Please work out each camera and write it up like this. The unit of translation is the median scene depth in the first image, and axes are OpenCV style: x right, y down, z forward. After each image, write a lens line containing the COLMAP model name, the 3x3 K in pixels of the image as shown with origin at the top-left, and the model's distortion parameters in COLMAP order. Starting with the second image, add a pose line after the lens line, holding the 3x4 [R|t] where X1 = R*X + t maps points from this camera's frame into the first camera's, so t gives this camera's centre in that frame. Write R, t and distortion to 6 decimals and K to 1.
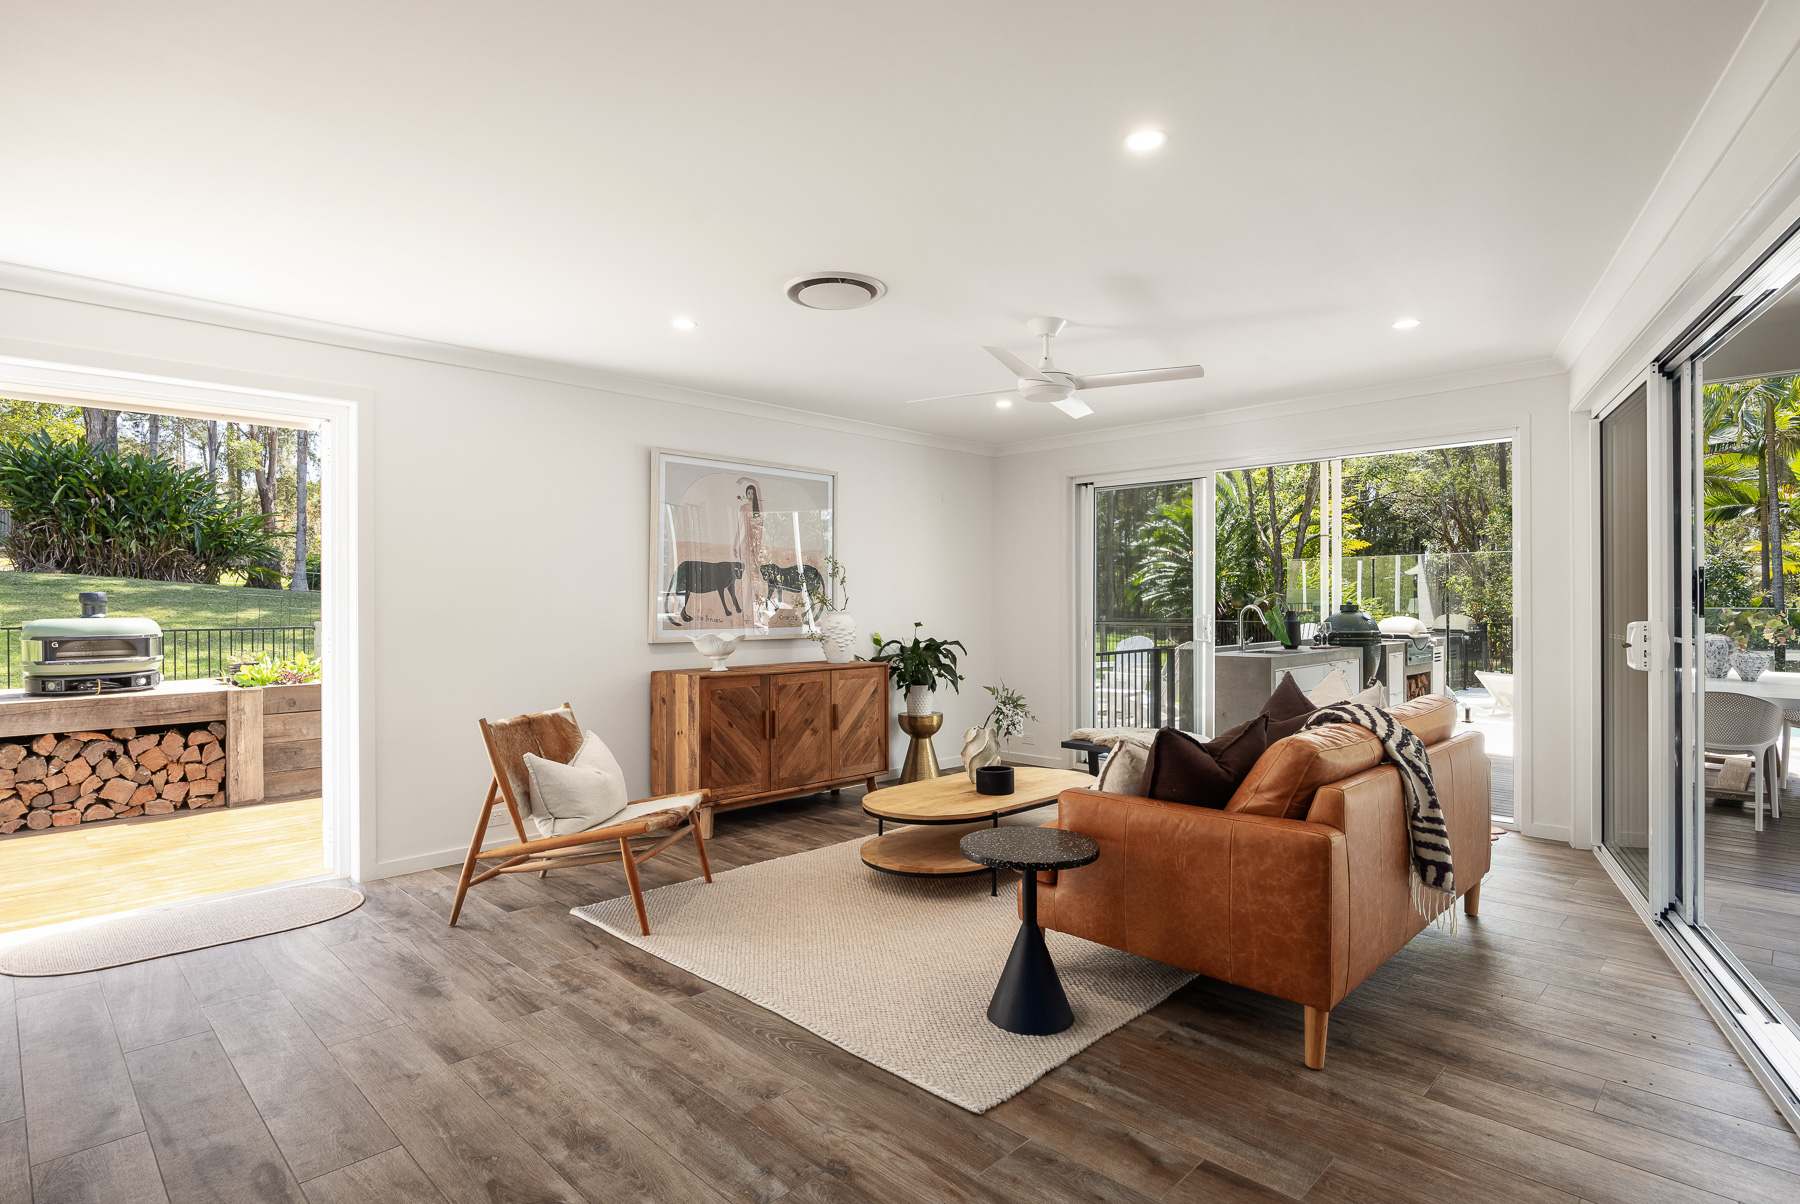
lens RADIAL K [[913.5, 0, 900.0], [0, 913.5, 602.0], [0, 0, 1]] dist [-0.000452, -0.000012]
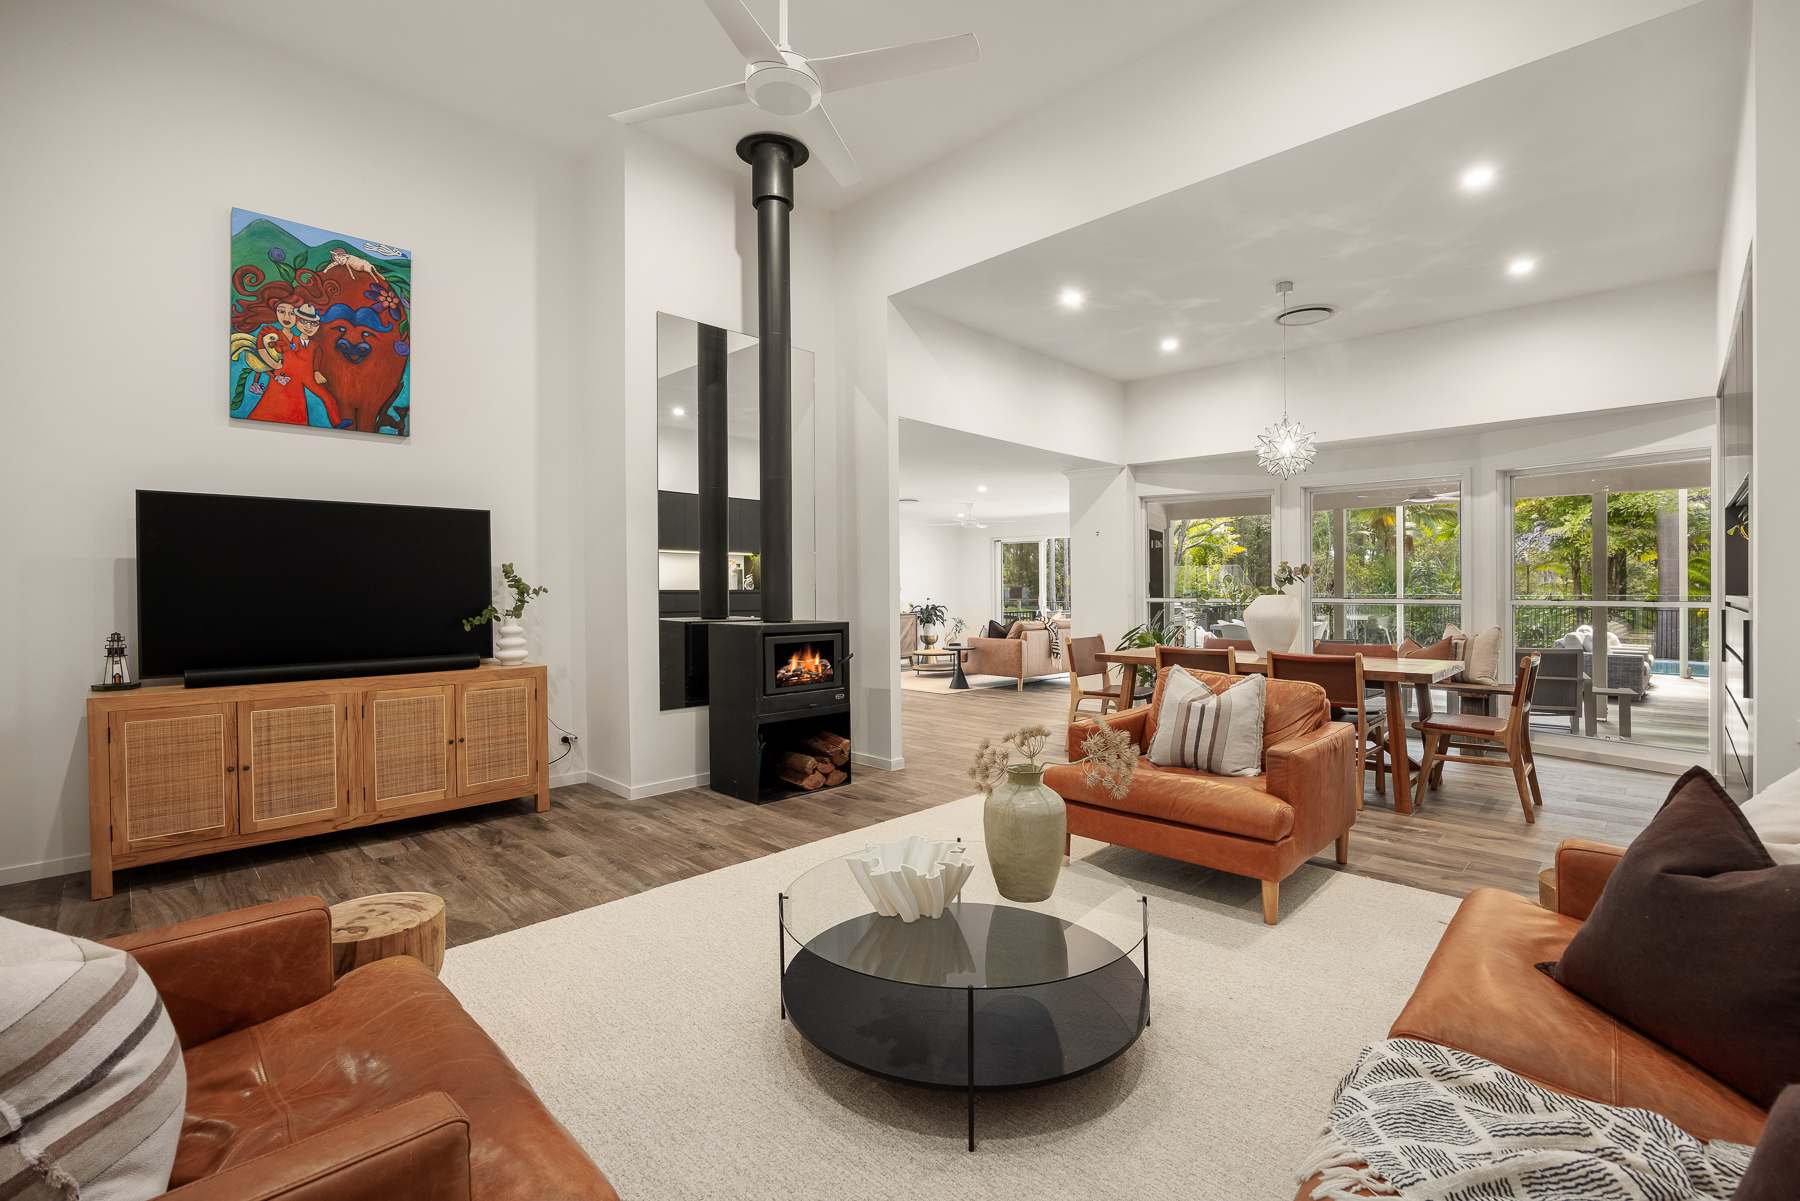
lens RADIAL K [[836.3, 0, 901.5], [0, 836.3, 555.4], [0, 0, 1]] dist [0.000550, 0.000090]
pose [[0.999975, 0.001772, 0.006822, -0.096790], [-0.001496, 0.999188, -0.040261, -0.003469], [-0.006887, 0.040250, 0.999166, -1.805425]]
